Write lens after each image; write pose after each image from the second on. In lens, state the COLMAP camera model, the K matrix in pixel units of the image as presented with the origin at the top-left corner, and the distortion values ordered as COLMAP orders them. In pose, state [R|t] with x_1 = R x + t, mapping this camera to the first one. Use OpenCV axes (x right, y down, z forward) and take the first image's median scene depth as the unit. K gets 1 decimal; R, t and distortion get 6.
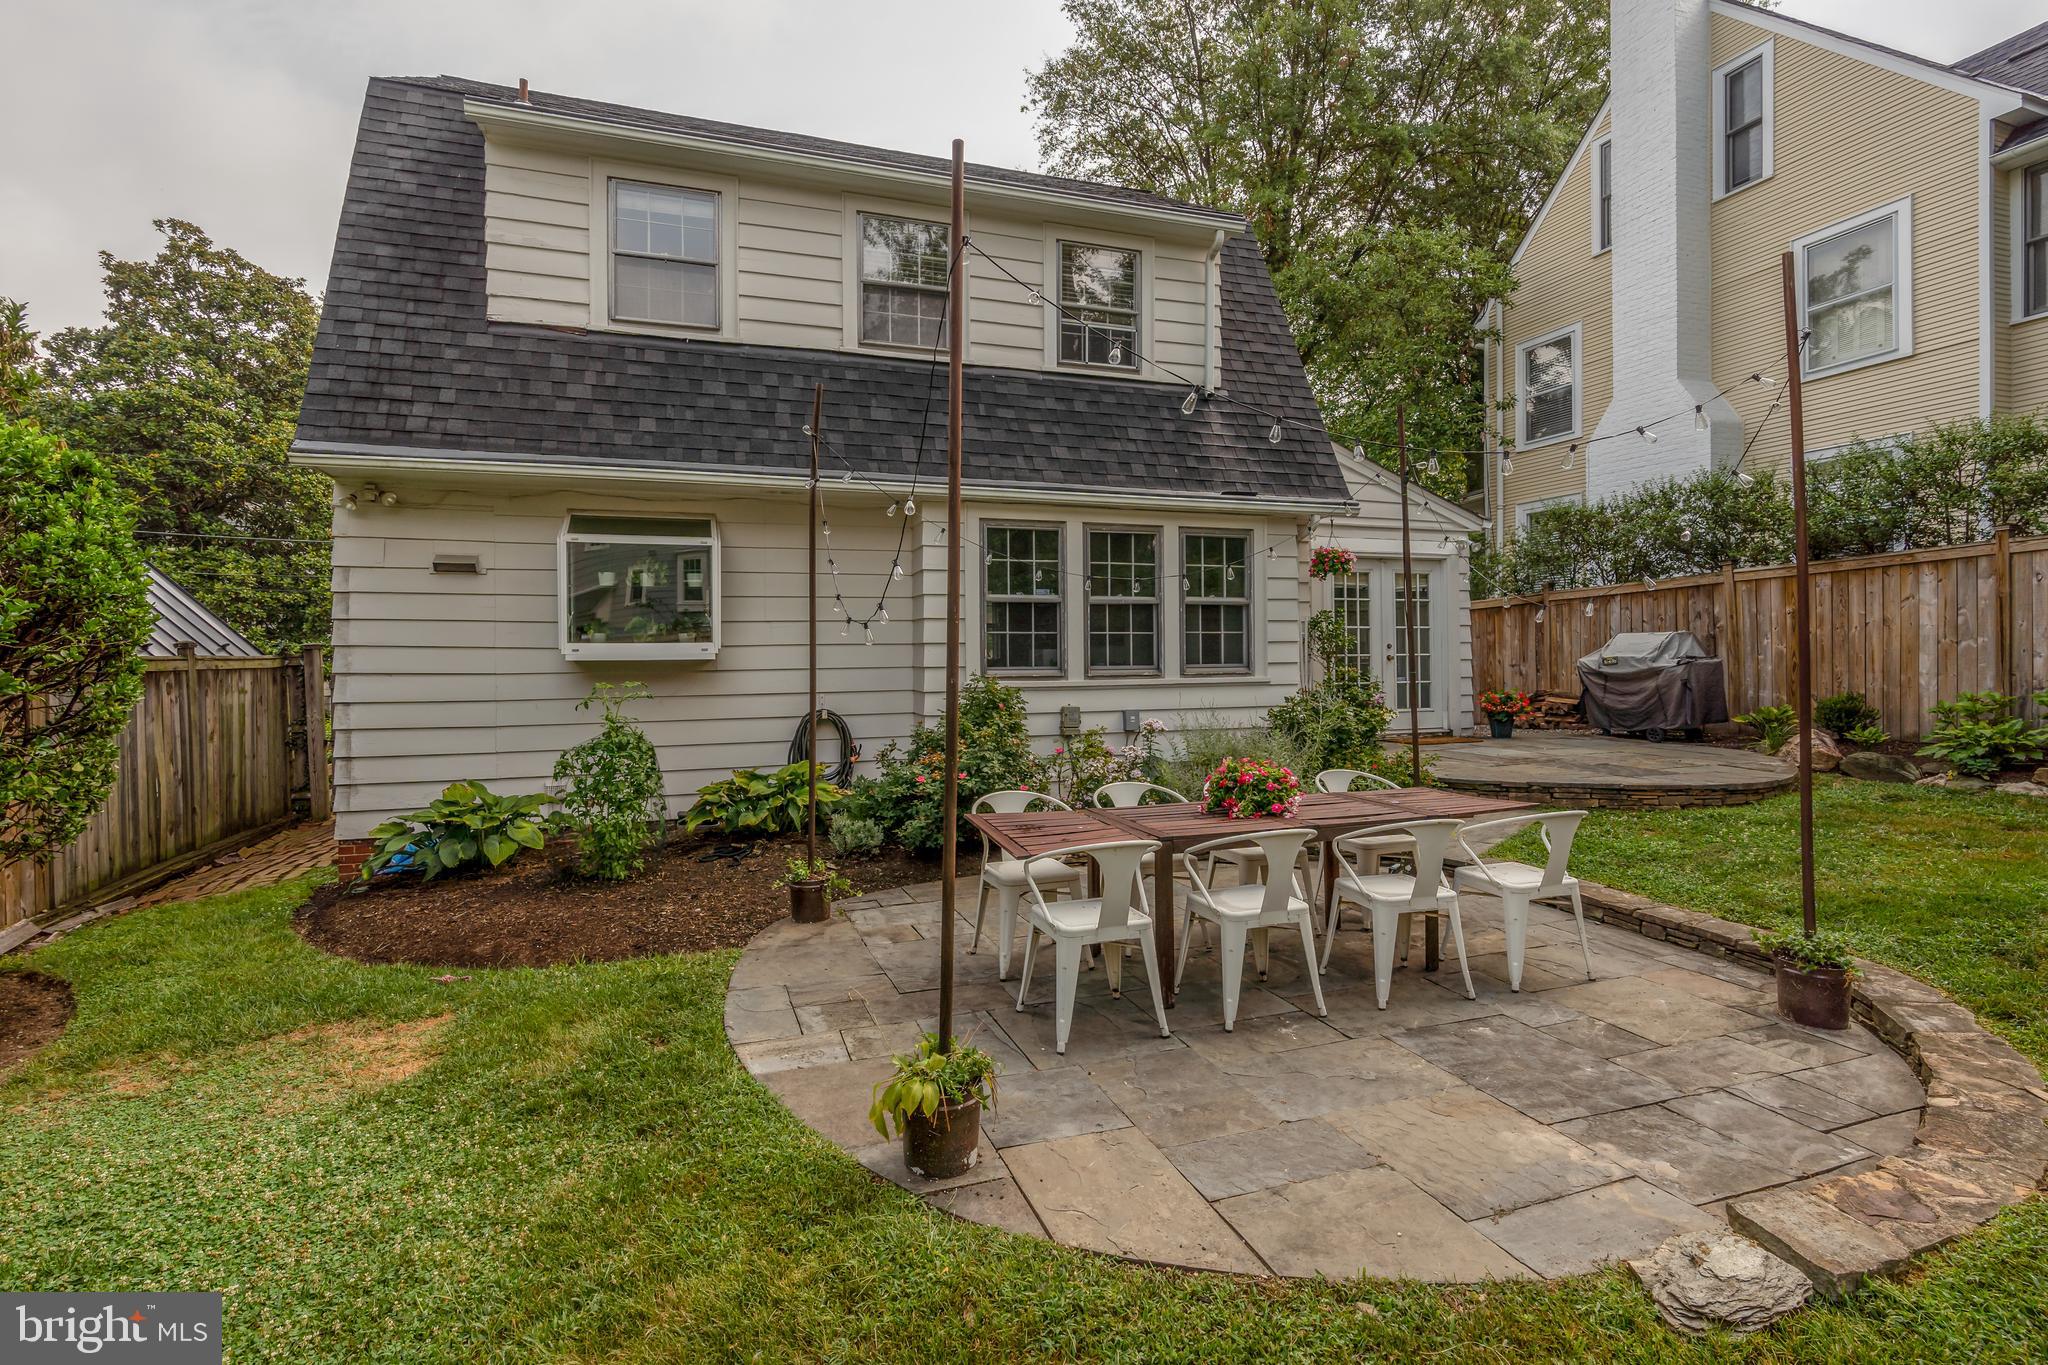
lens RADIAL K [[941.1, 0, 997.4], [0, 941.1, 657.7], [0, 0, 1]] dist [-0.002749, 0.001347]
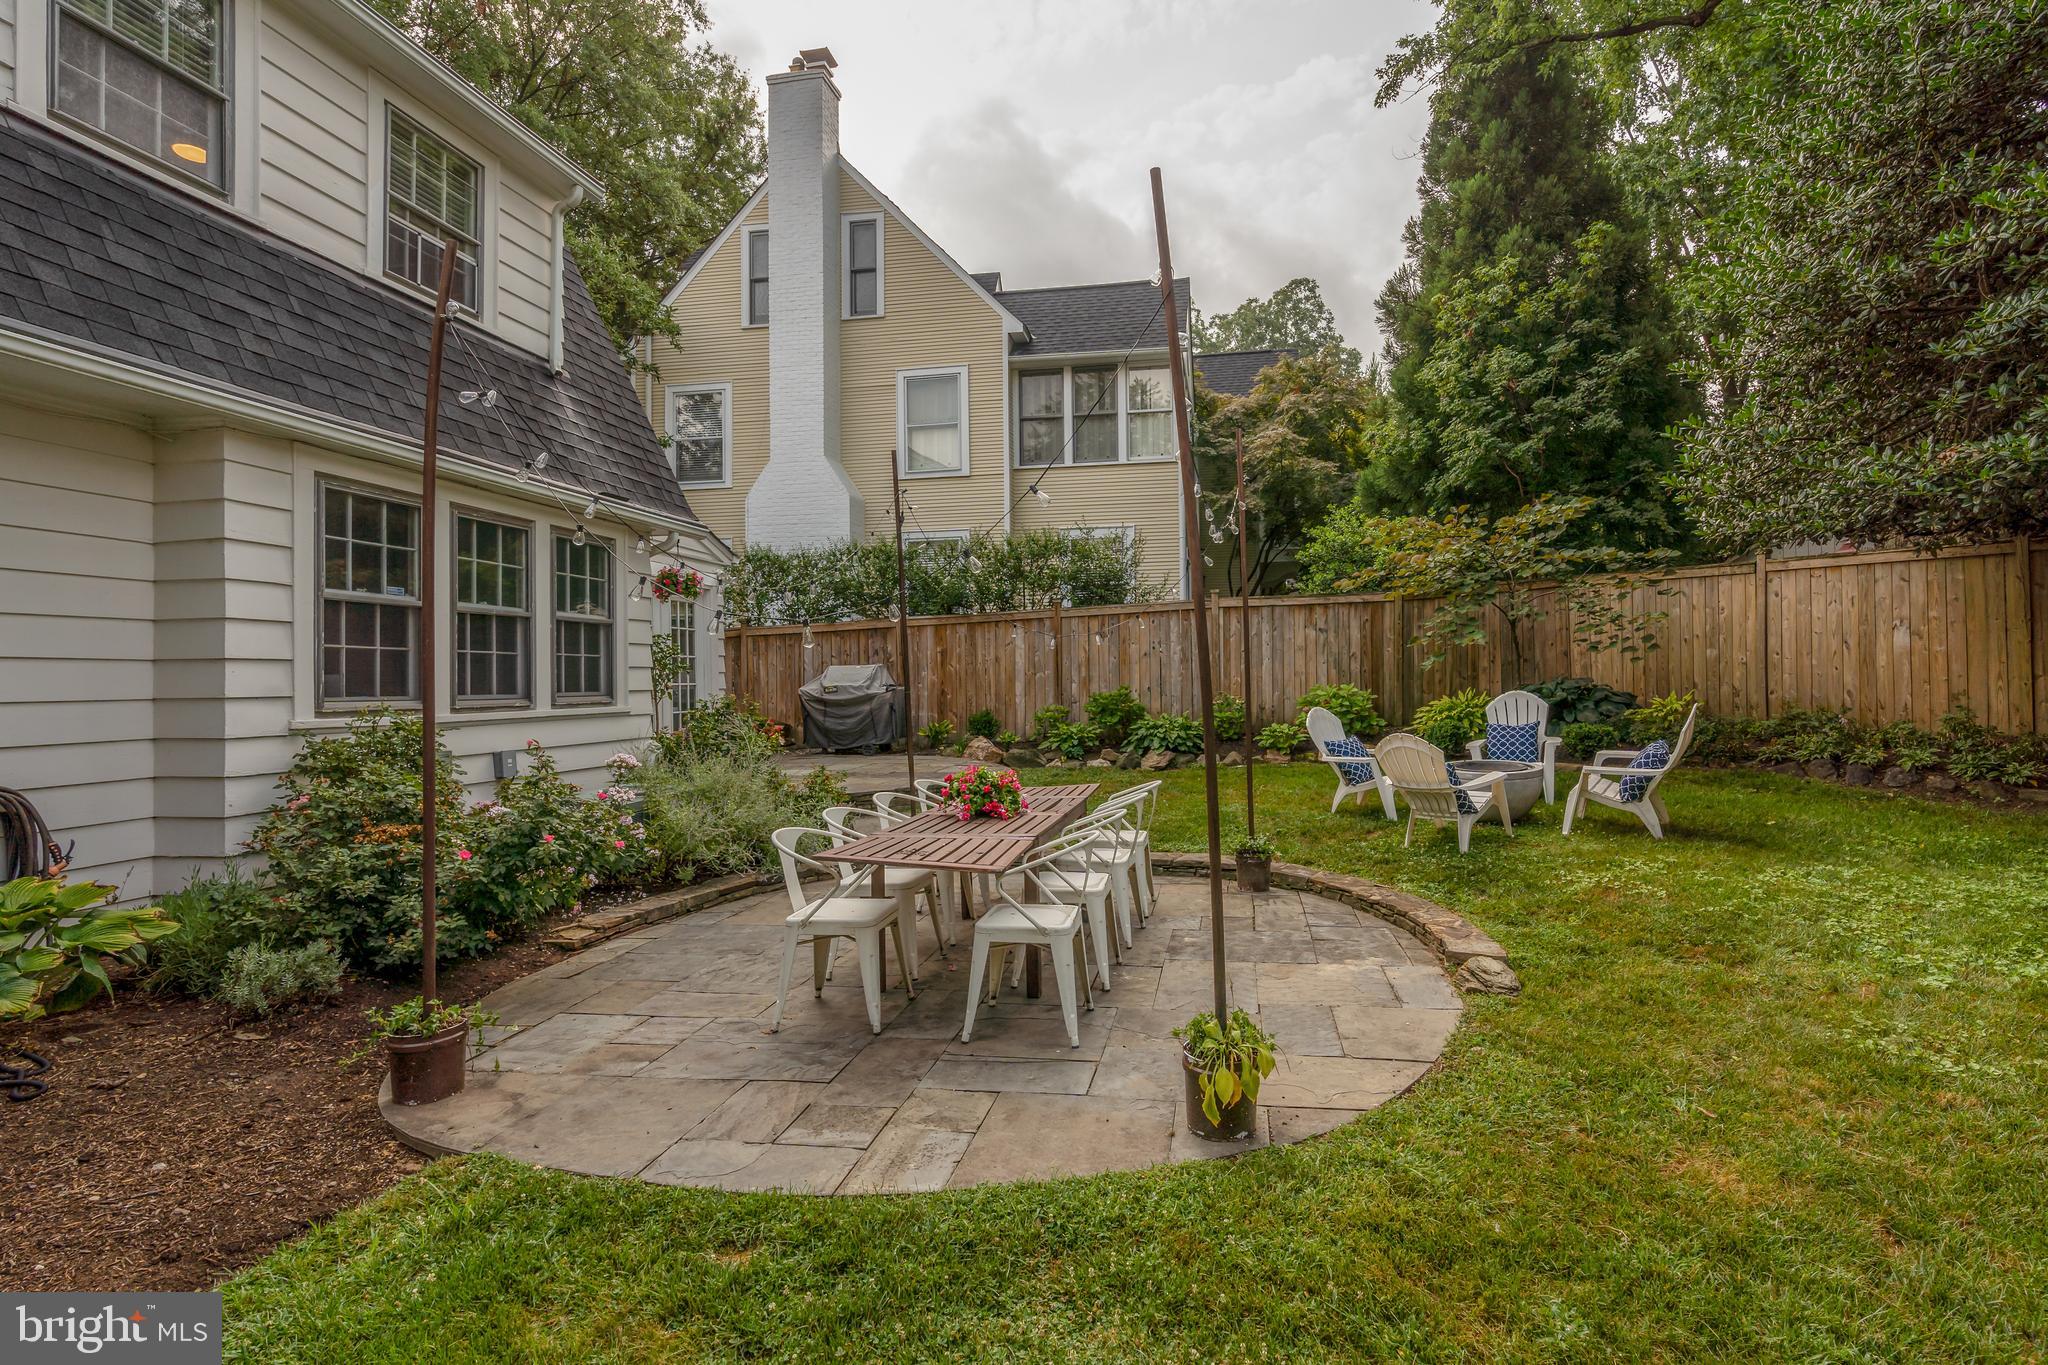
lens RADIAL K [[995.9, 0, 1076.7], [0, 995.9, 671.1], [0, 0, 1]] dist [-0.004839, -0.000299]
pose [[0.455401, 0.011997, 0.890206, -0.368031], [0.013513, 0.999701, -0.020386, 0.012398], [-0.890184, 0.021313, 0.455103, 0.200085]]
